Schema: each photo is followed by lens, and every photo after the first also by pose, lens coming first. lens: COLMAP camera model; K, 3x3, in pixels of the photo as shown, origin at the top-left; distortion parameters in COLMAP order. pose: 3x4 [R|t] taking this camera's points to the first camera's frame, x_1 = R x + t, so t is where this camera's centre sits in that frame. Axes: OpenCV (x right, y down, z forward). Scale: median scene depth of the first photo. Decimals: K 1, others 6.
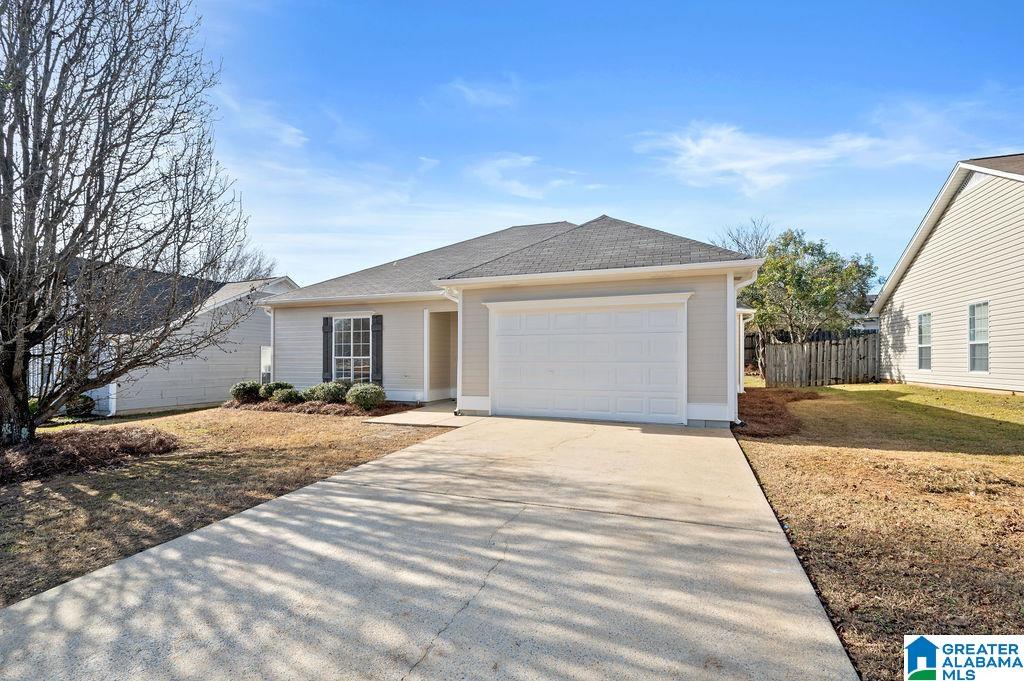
lens RADIAL K [[453.0, 0, 513.5], [0, 453.0, 334.1], [0, 0, 1]] dist [-0.000387, -0.000395]
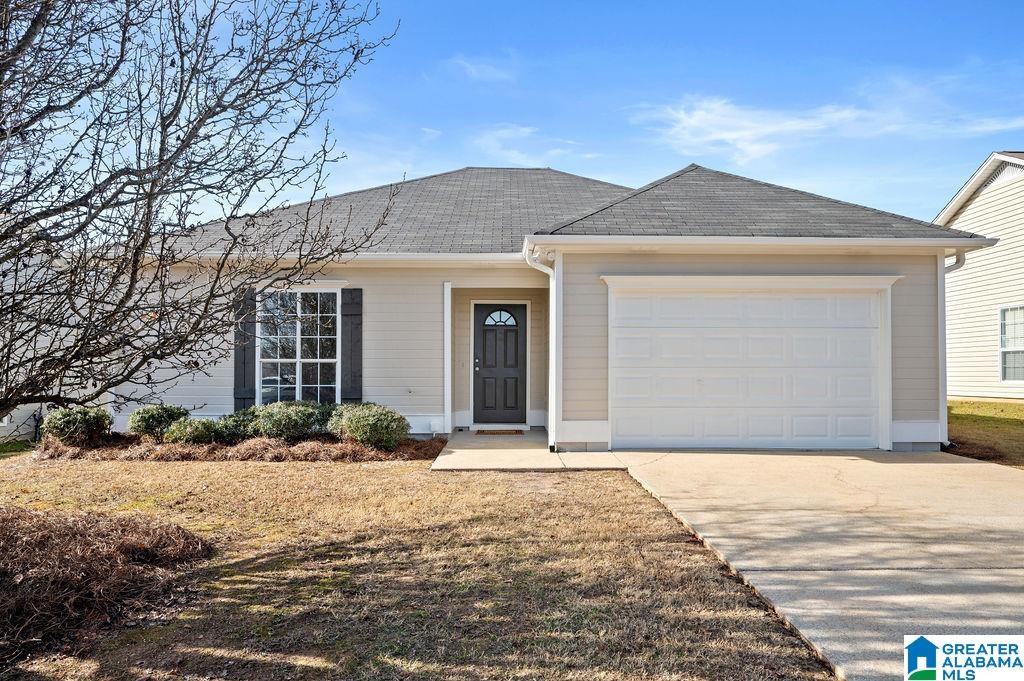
lens RADIAL K [[633.5, 0, 512.0], [0, 633.5, 340.5], [0, 0, 1]] dist [0.002629, 0.002213]
pose [[0.932810, 0.019023, 0.359865, -0.458847], [-0.021321, 0.999770, 0.002417, 0.021345], [-0.359736, -0.009927, 0.933001, 0.182418]]
